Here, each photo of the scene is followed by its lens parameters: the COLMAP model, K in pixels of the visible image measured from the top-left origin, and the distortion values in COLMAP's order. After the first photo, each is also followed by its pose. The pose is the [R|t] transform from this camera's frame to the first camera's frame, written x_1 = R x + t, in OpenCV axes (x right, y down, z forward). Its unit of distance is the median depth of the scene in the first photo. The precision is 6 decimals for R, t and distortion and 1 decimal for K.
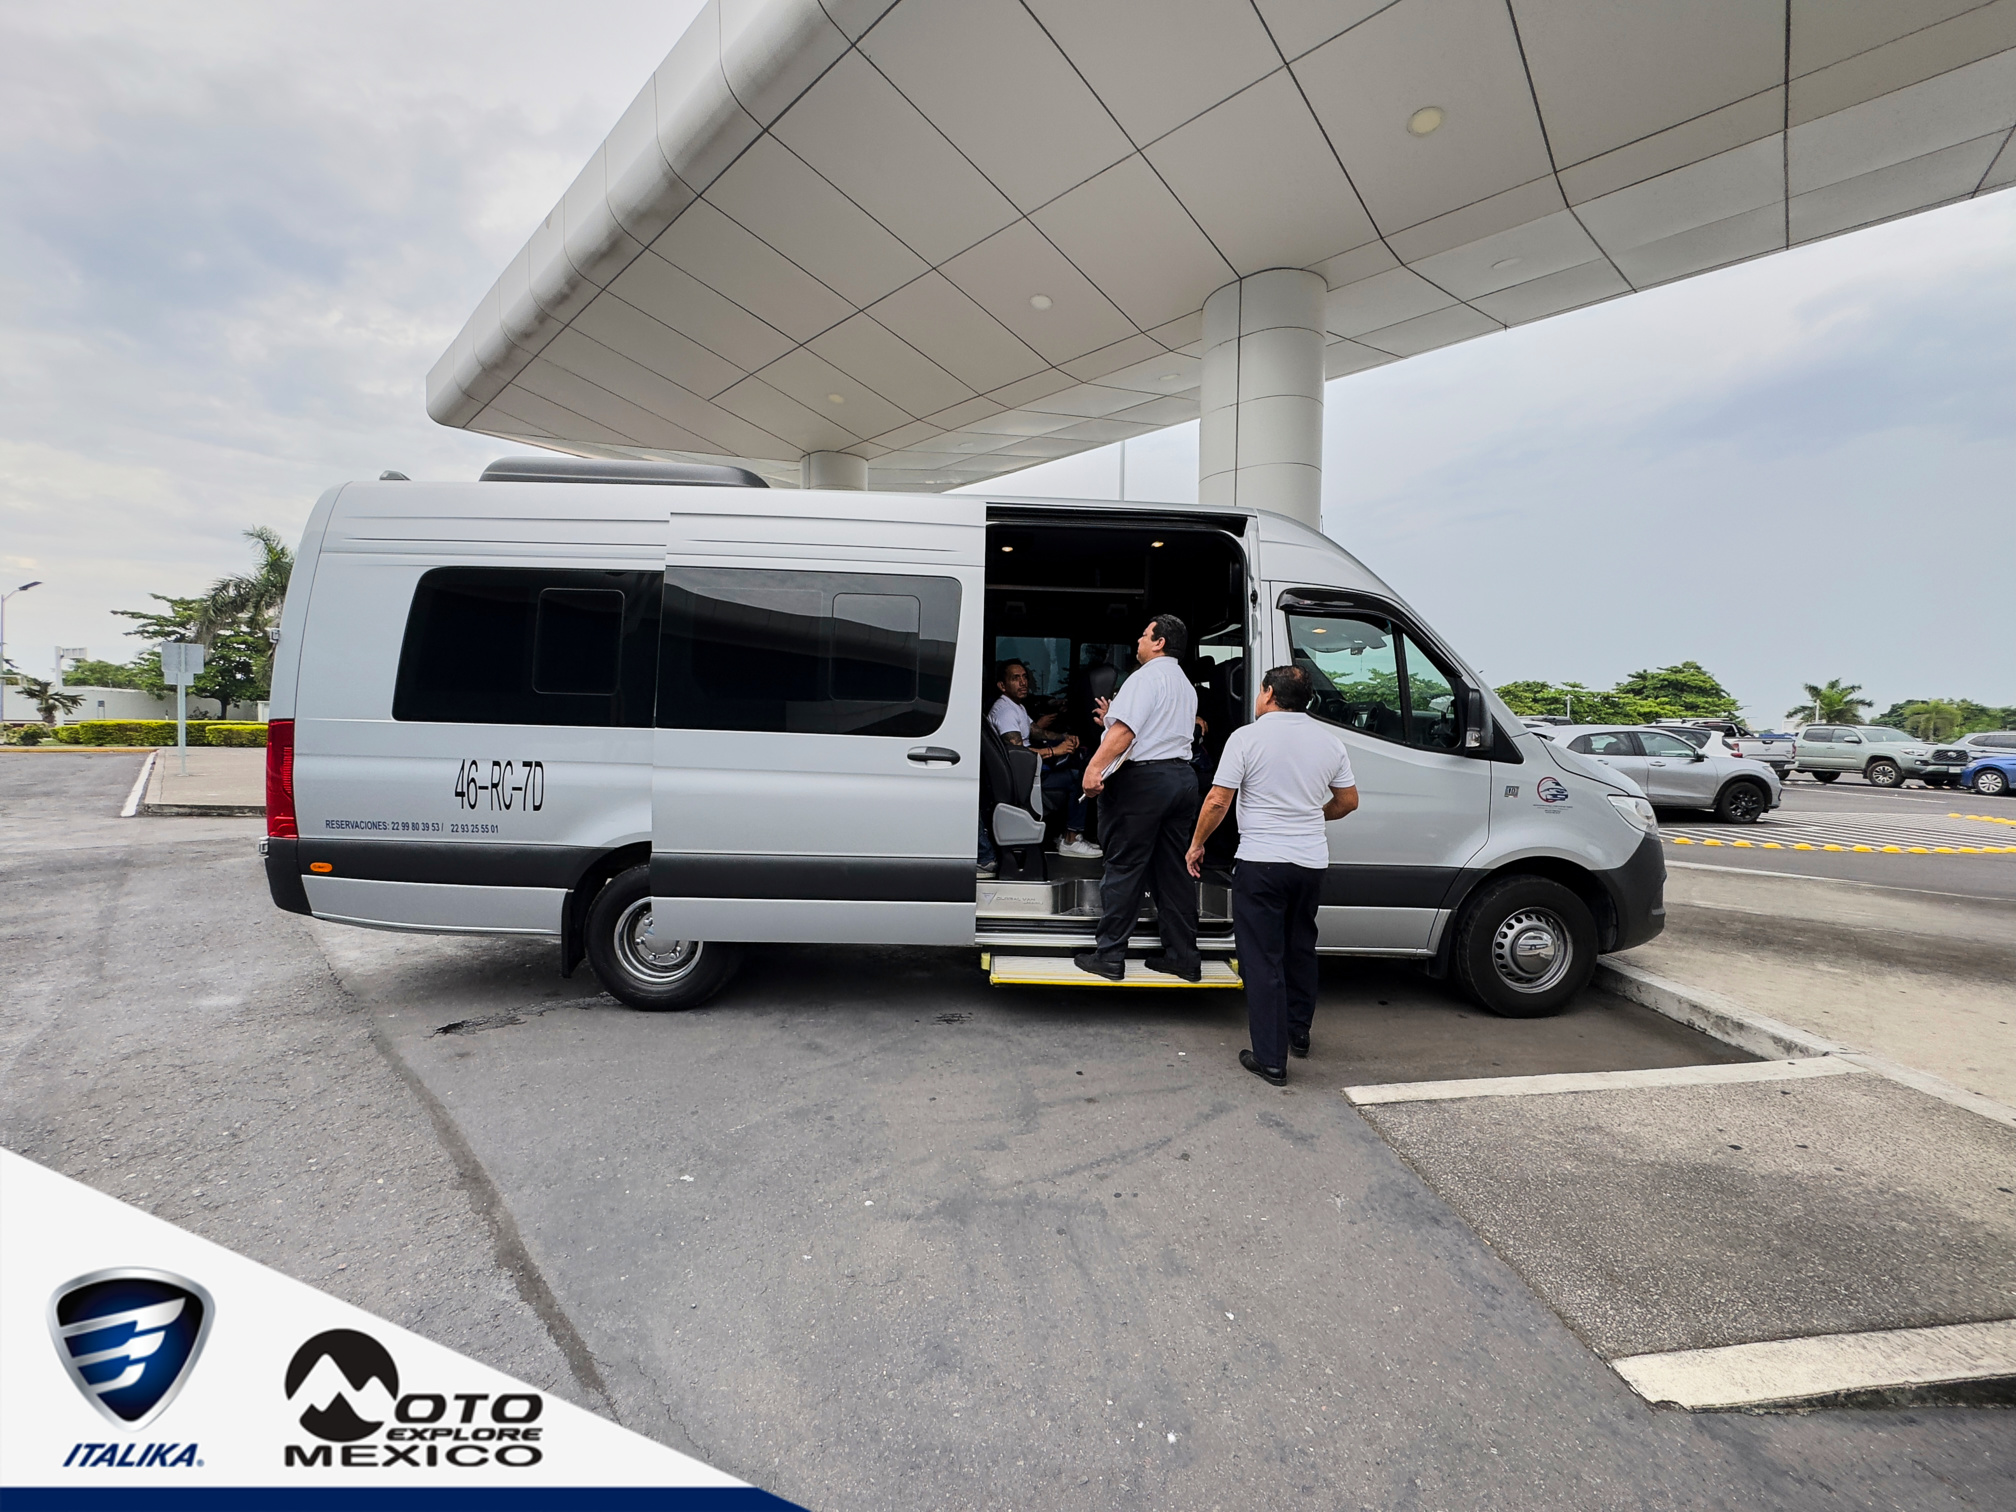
lens RADIAL K [[812.5, 0, 1009.8], [0, 812.5, 756.0], [0, 0, 1]] dist [-0.003402, 0.001143]
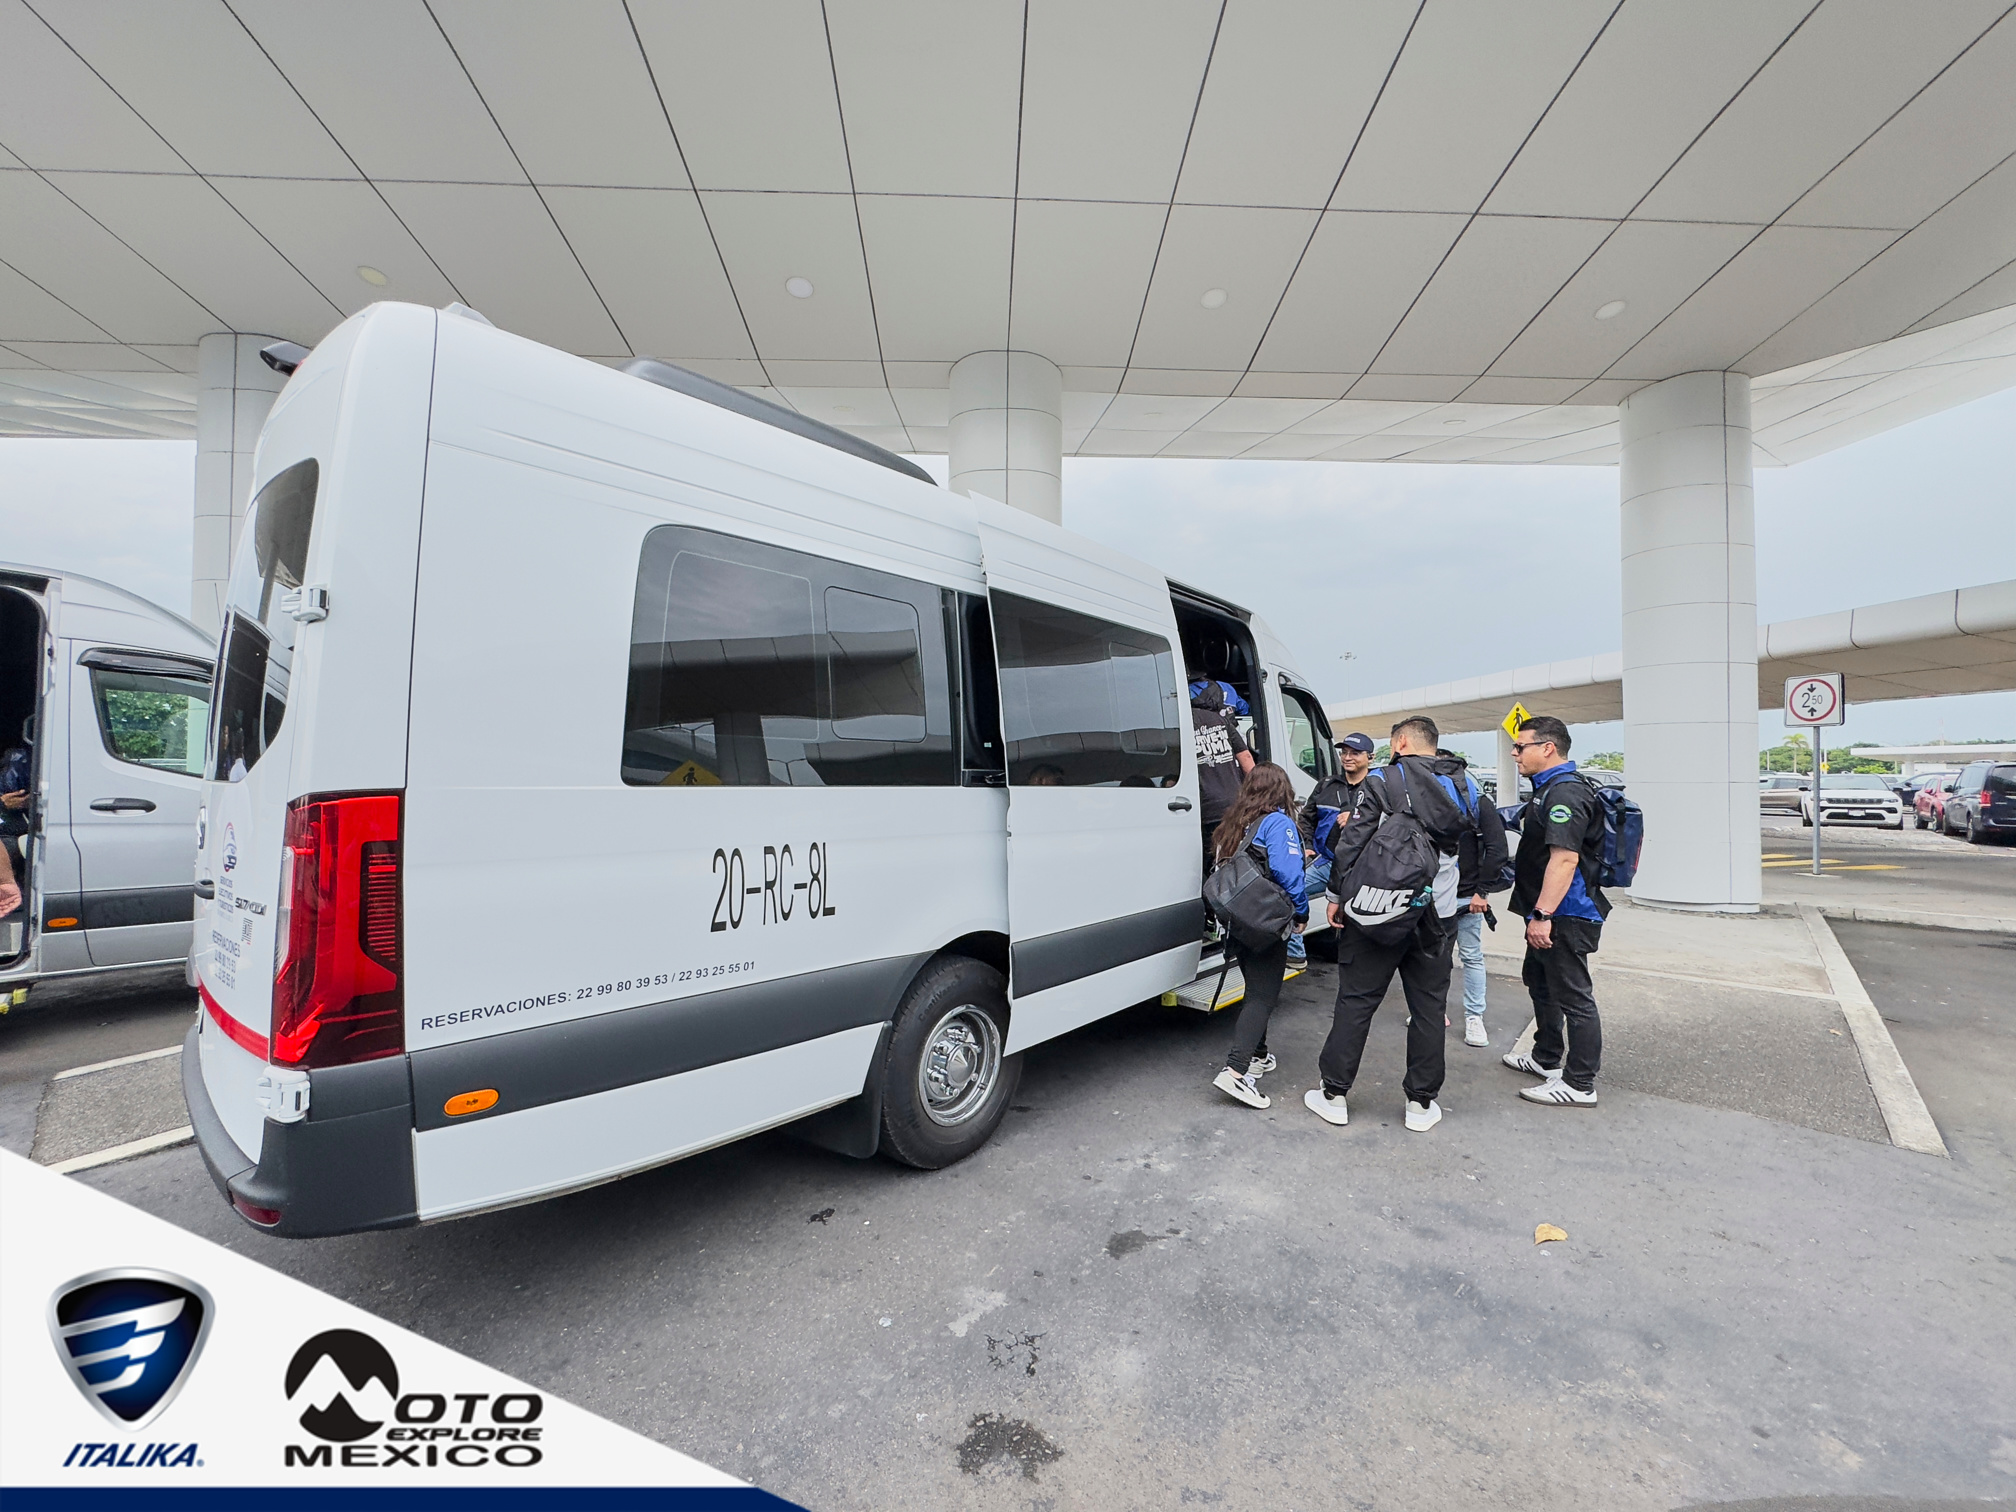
lens RADIAL K [[812.5, 0, 993.3], [0, 812.5, 753.1], [0, 0, 1]] dist [-0.003402, 0.001143]
pose [[0.699251, 0.000448, 0.714876, 0.414479], [0.037096, 0.998630, -0.036912, 0.027373], [-0.713913, 0.052330, 0.698276, -0.665045]]
